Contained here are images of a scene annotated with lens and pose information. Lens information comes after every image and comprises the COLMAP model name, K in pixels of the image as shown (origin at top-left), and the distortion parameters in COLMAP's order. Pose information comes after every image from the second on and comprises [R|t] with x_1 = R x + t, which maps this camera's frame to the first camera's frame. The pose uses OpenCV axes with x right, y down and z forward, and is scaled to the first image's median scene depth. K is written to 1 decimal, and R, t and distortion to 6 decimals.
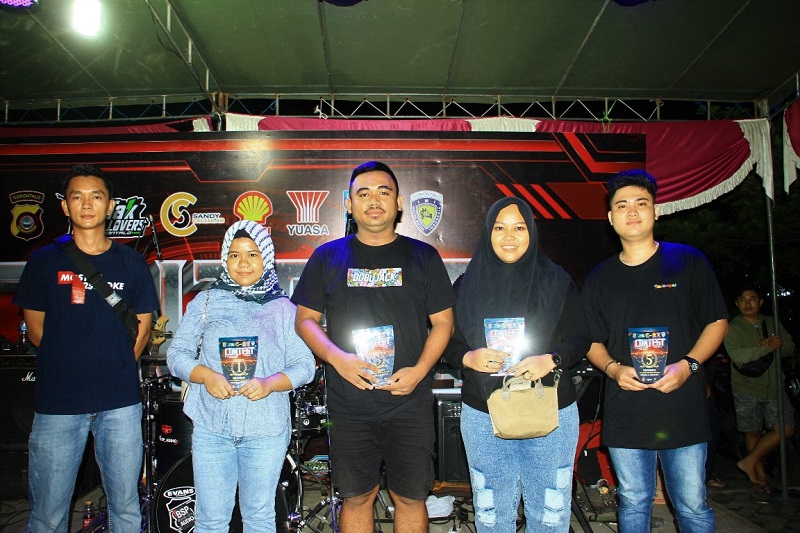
lens RADIAL K [[670.7, 0, 400.0], [0, 670.7, 266.5], [0, 0, 1]] dist [-0.193173, 0.174593]
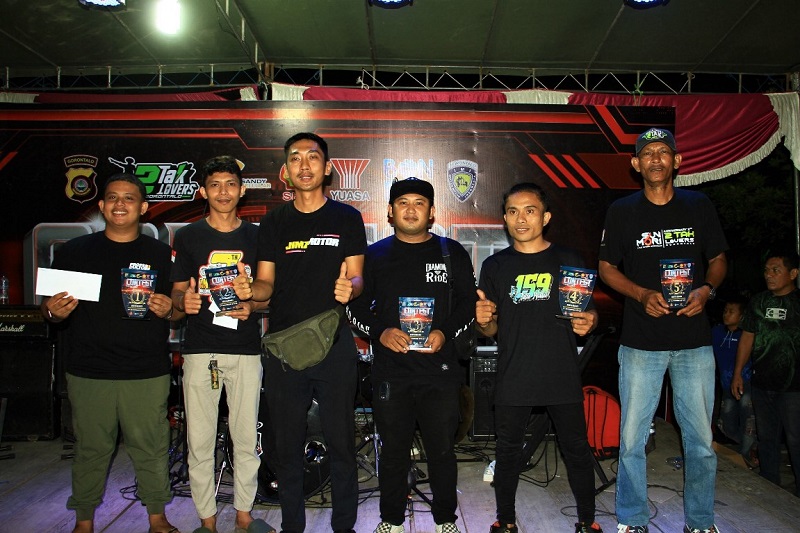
lens RADIAL K [[754.3, 0, 419.9], [0, 754.3, 262.1], [0, 0, 1]] dist [-0.163171, 0.194692]
pose [[0.999706, 0.014602, -0.019366, -0.002351], [-0.013525, 0.998418, 0.054582, -0.015899], [0.020133, -0.054304, 0.998321, -0.193049]]
